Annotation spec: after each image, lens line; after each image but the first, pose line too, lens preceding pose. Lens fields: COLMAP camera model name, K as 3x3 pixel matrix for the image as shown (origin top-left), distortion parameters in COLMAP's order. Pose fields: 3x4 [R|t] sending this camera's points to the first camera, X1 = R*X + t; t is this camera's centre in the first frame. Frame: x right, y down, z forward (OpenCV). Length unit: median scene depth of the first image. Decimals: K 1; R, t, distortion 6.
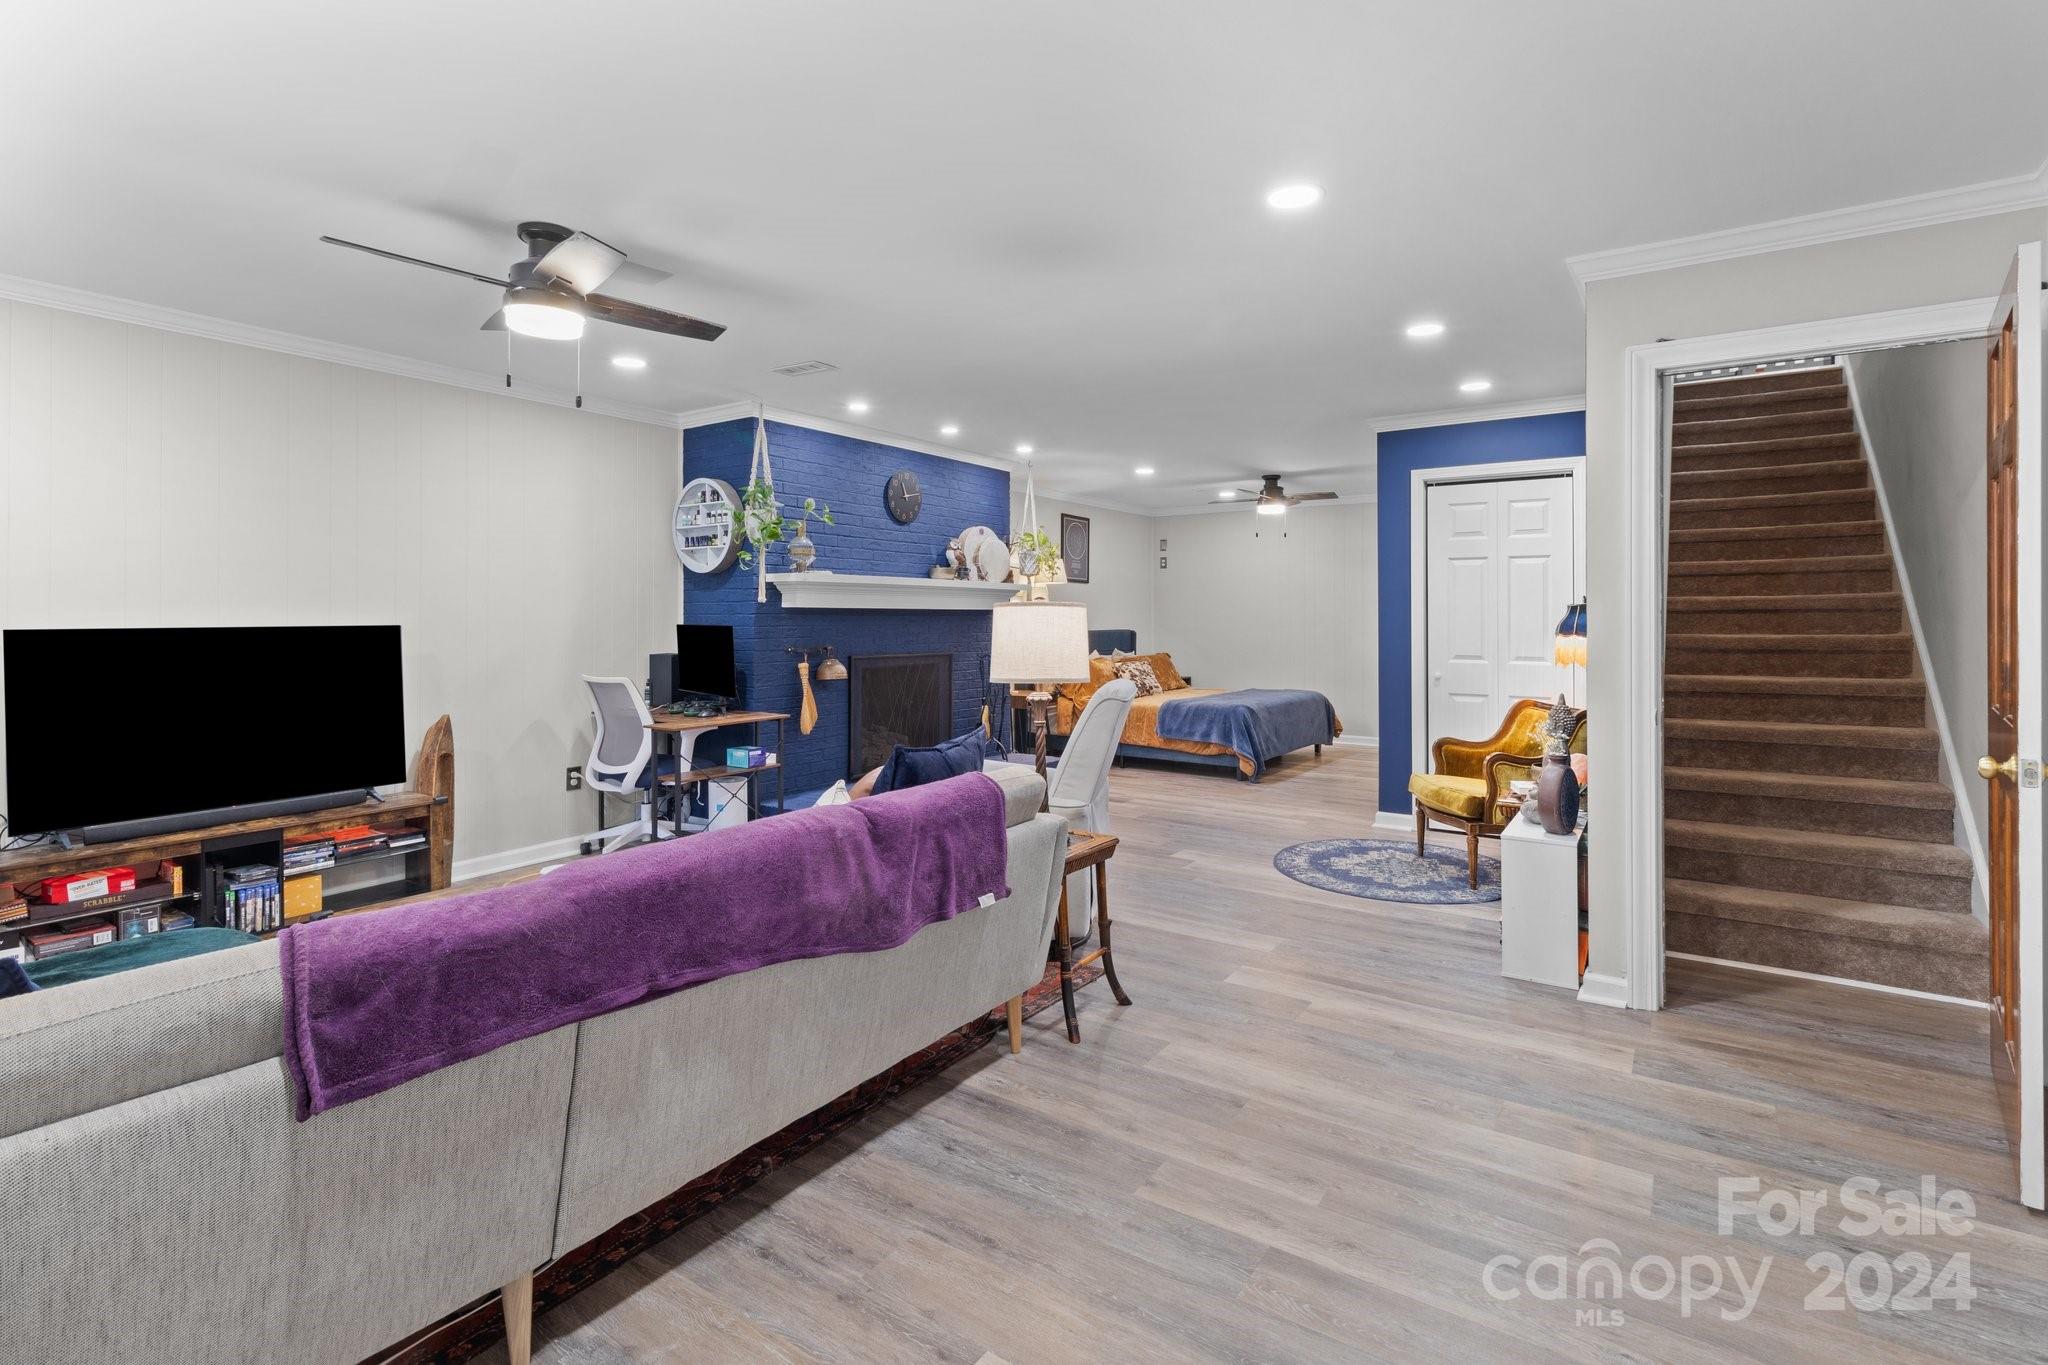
lens RADIAL K [[949.8, 0, 1054.5], [0, 949.8, 615.5], [0, 0, 1]] dist [0.002813, 0.000563]
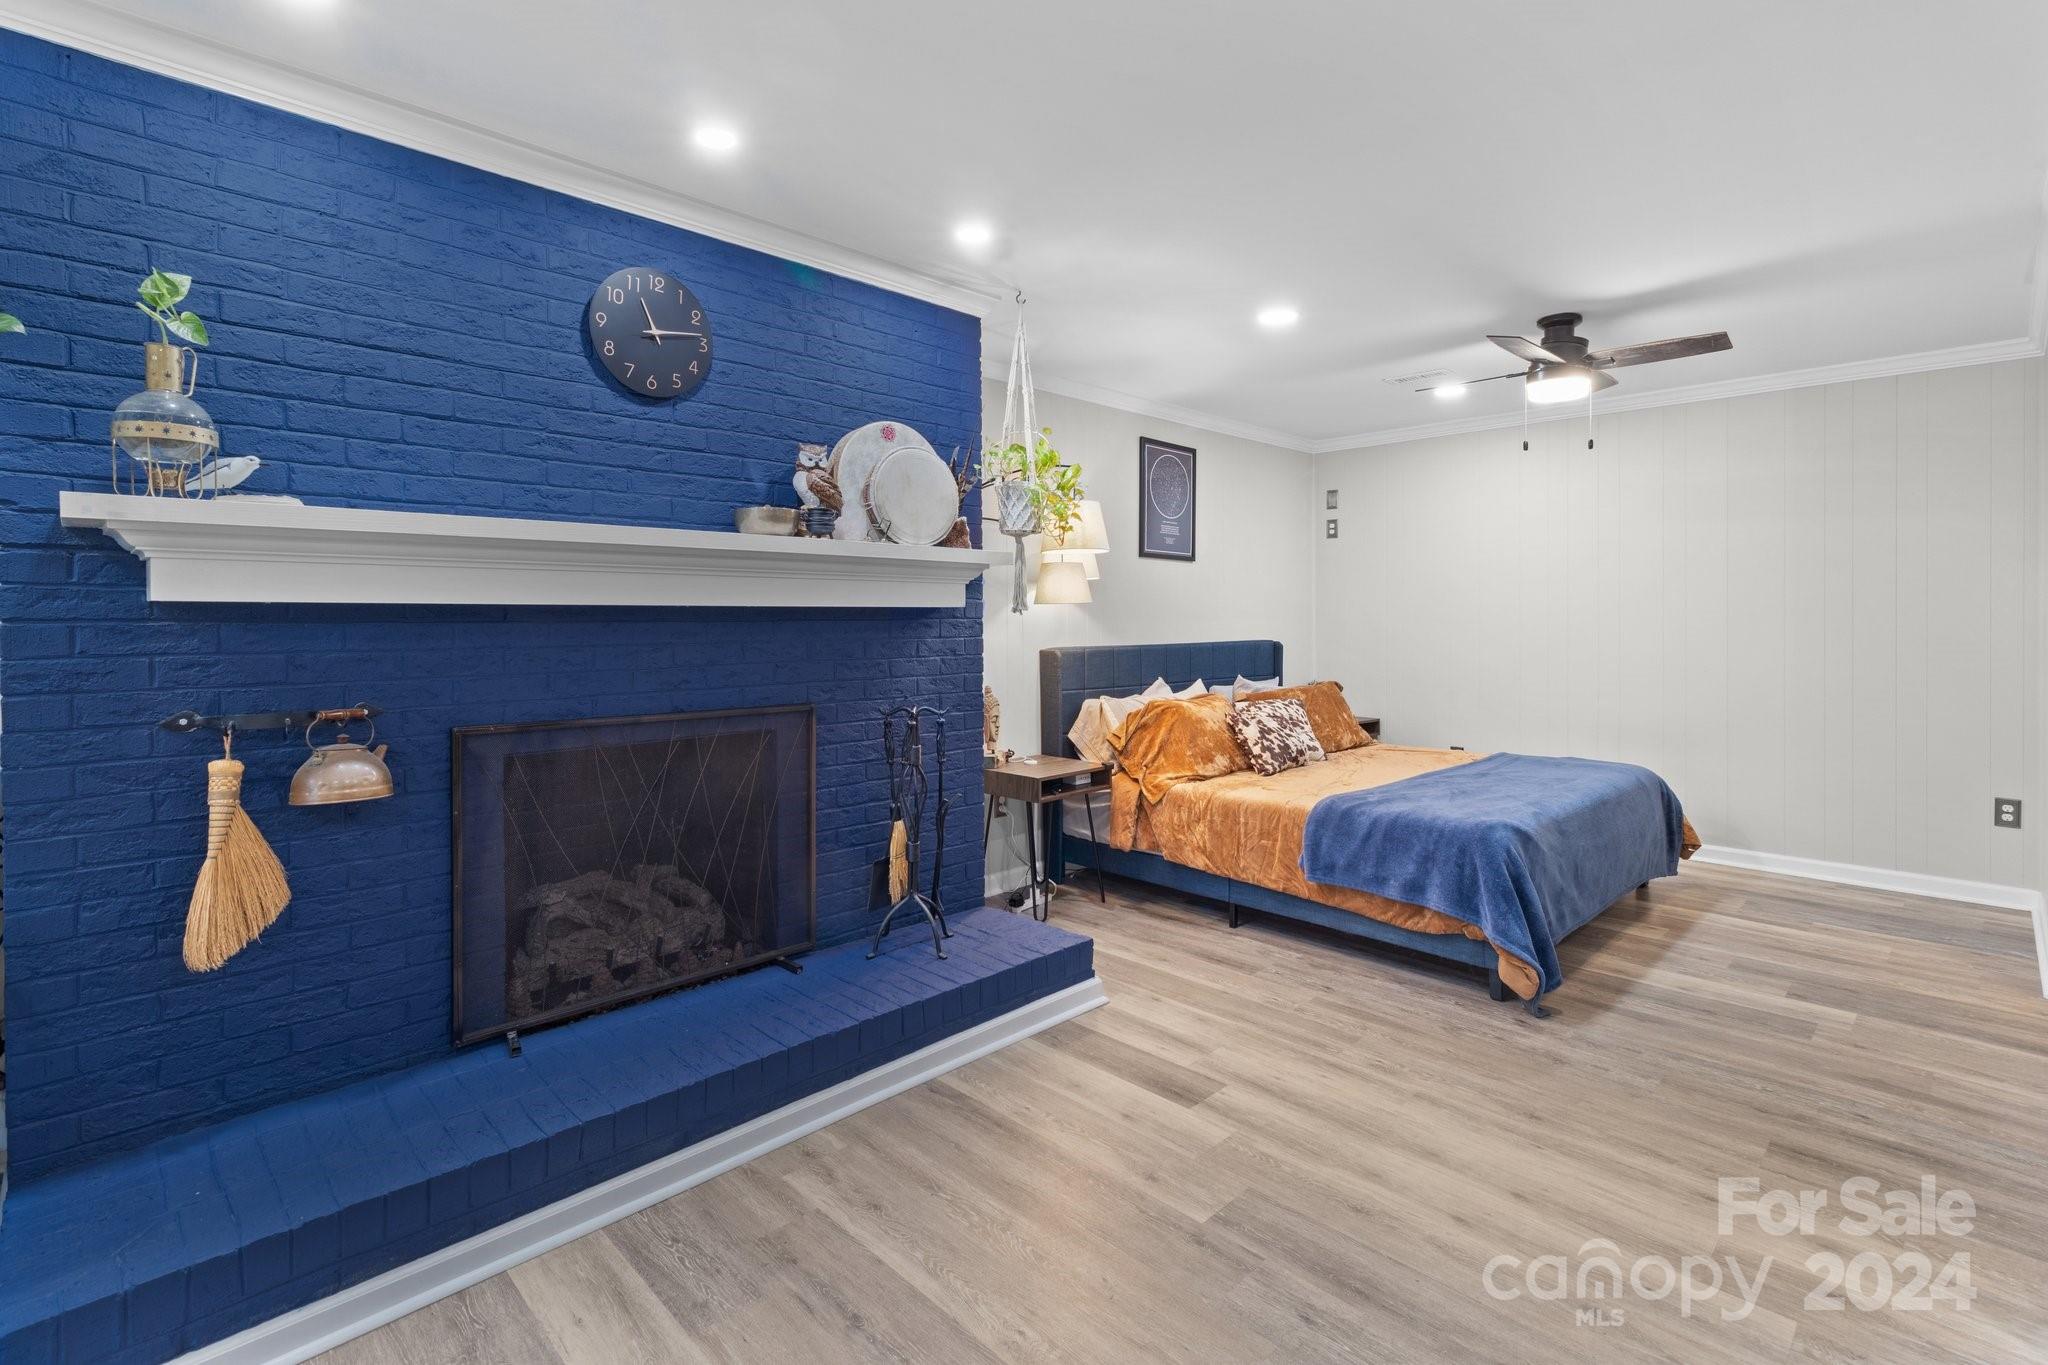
lens RADIAL K [[949.8, 0, 1050.6], [0, 949.8, 623.2], [0, 0, 1]] dist [0.002813, 0.000563]
pose [[0.981746, -0.002118, -0.190187, 0.078572], [0.003915, 0.999951, 0.009073, -0.002205], [0.190158, -0.009652, 0.981706, 0.541202]]
